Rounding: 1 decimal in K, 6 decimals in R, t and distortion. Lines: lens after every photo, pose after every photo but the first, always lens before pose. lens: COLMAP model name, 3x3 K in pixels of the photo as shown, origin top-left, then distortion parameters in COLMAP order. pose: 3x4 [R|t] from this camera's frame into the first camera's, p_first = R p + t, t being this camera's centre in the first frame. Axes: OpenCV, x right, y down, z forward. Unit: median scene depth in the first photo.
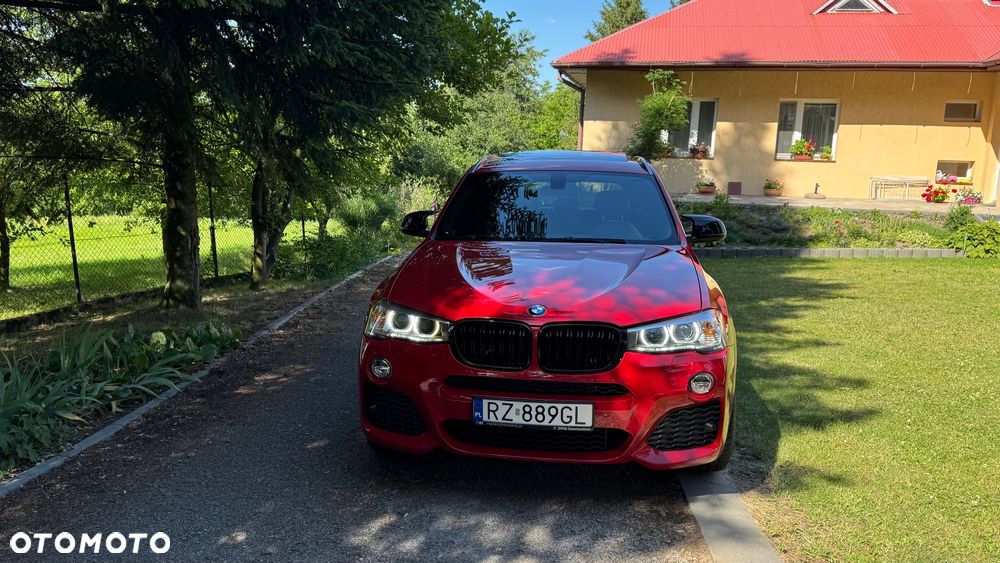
lens RADIAL K [[758.1, 0, 501.5], [0, 758.1, 287.9], [0, 0, 1]] dist [0.113575, -0.163279]
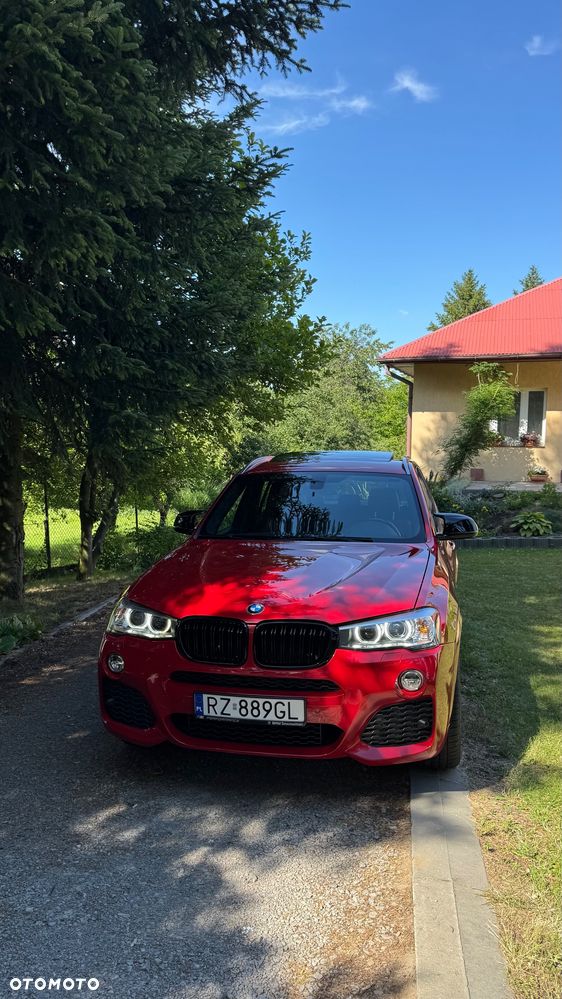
lens RADIAL K [[758.0, 0, 286.2], [0, 758.0, 498.4], [0, 0, 1]] dist [0.095858, -0.165907]
pose [[0.996186, -0.009887, -0.086699, 0.157468], [0.001149, 0.994961, -0.100254, -0.015157], [0.087253, 0.099772, 0.991177, -0.060406]]
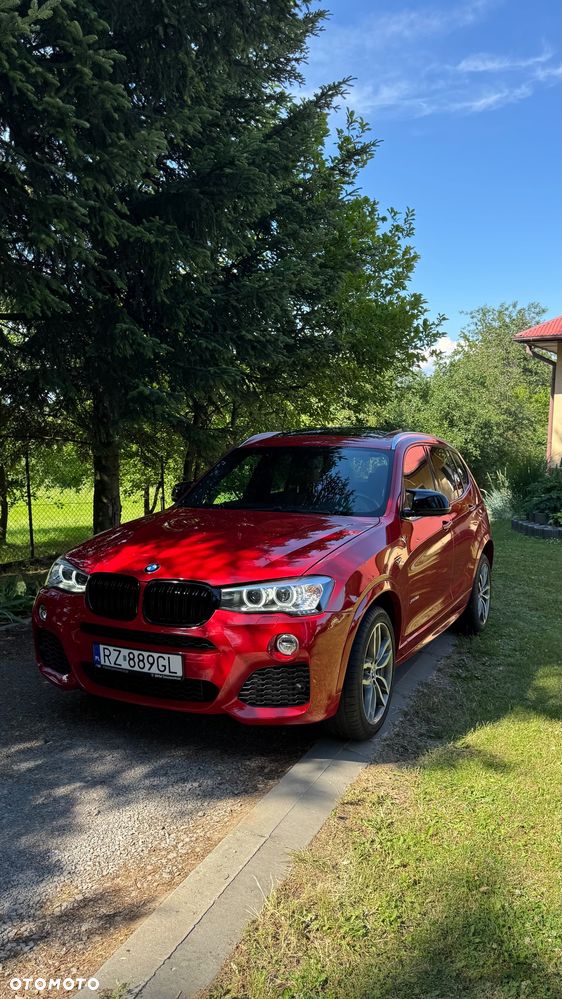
lens RADIAL K [[758.0, 0, 286.2], [0, 758.0, 498.4], [0, 0, 1]] dist [0.095858, -0.165907]
pose [[0.950992, 0.017784, -0.308704, 0.497916], [-0.043861, 0.996008, -0.077739, 0.004729], [0.306090, 0.087469, 0.947976, -0.013214]]
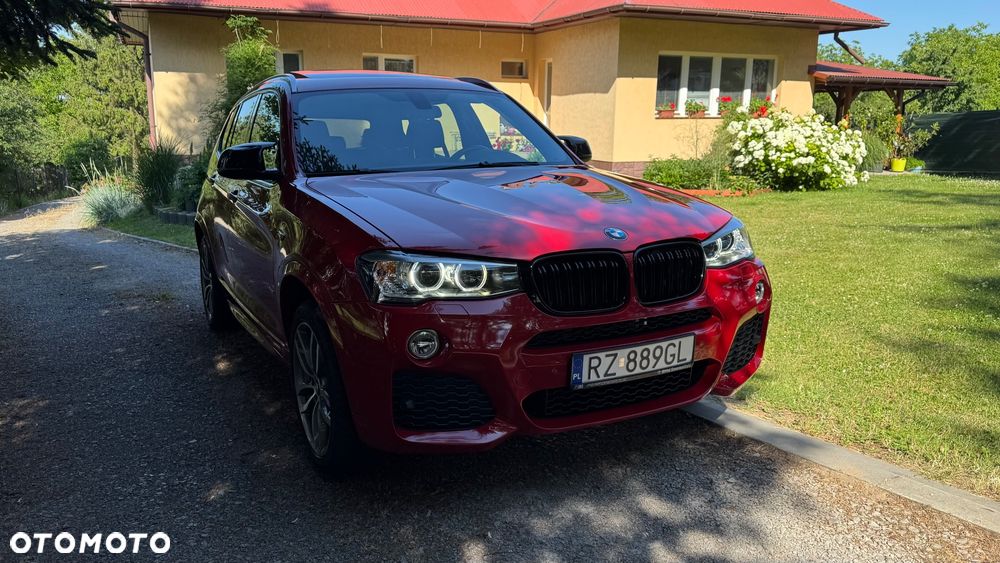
lens RADIAL K [[758.1, 0, 501.5], [0, 758.1, 287.9], [0, 0, 1]] dist [0.113575, -0.163279]
pose [[0.828554, -0.145555, 0.540658, -0.420879], [0.122662, 0.989349, 0.078371, 0.007607], [-0.546307, 0.001384, 0.837584, 0.340038]]
